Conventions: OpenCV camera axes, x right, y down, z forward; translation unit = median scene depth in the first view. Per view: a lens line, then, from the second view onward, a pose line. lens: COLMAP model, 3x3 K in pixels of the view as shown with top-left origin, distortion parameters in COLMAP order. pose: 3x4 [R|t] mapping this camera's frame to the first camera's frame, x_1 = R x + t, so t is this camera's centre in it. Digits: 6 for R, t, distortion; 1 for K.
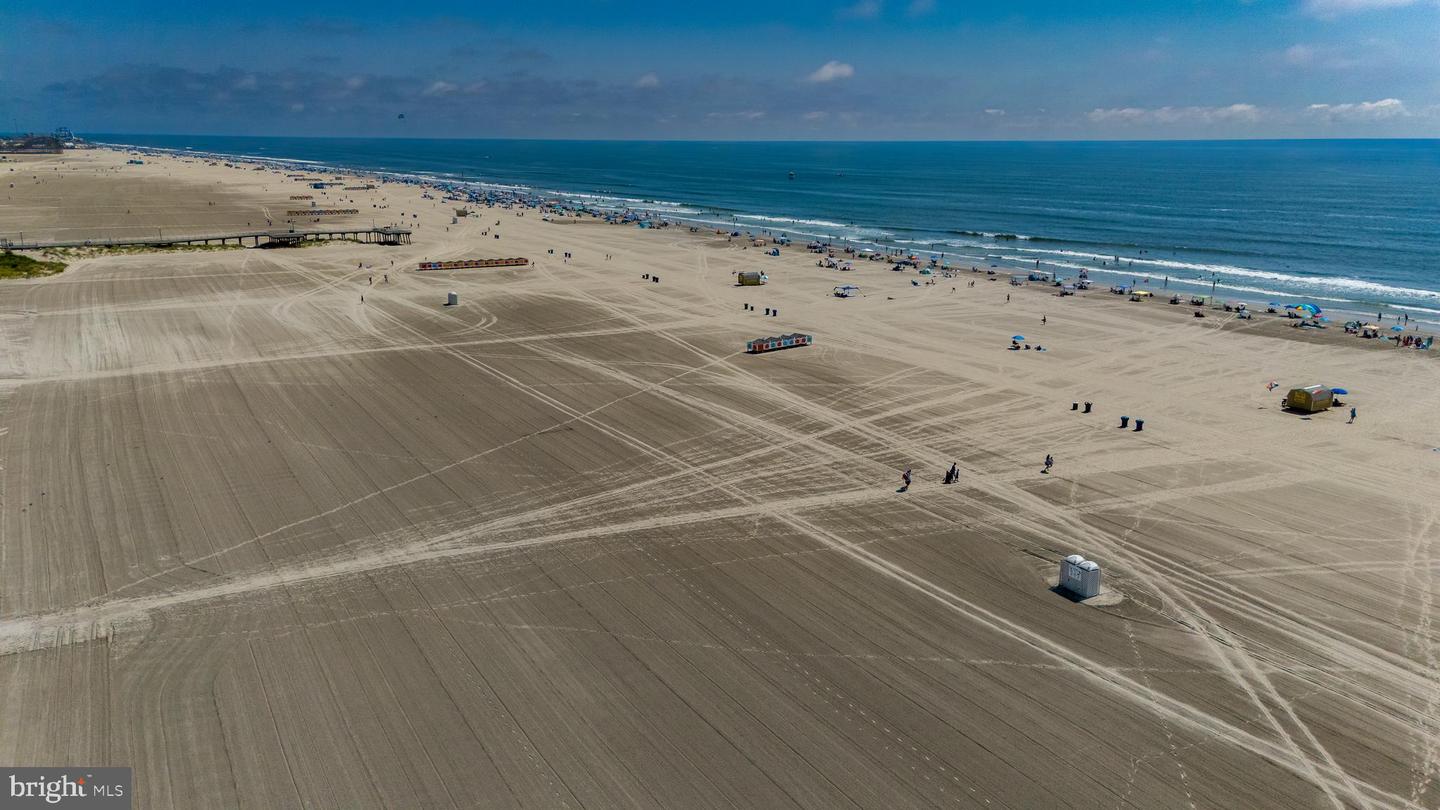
lens RADIAL K [[1057.6, 0, 720.0], [0, 1057.6, 405.0], [0, 0, 1]] dist [0.082792, -0.052821]
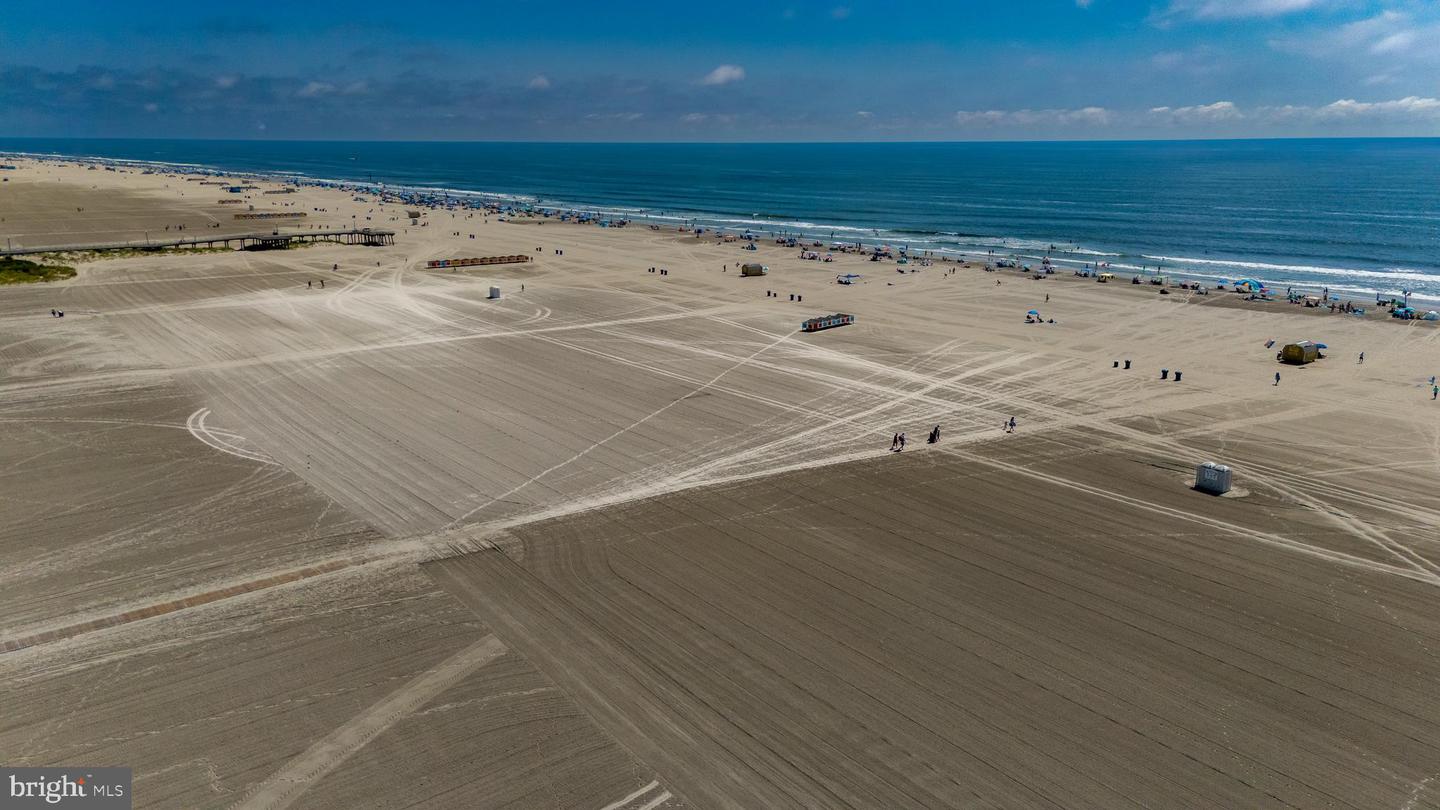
lens RADIAL K [[1057.6, 0, 720.0], [0, 1057.6, 405.0], [0, 0, 1]] dist [0.082792, -0.052821]
pose [[0.993400, -0.032107, 0.110116, -0.188396], [0.032261, 0.999479, 0.000383, 0.025426], [-0.110071, 0.003172, 0.993919, -0.104984]]
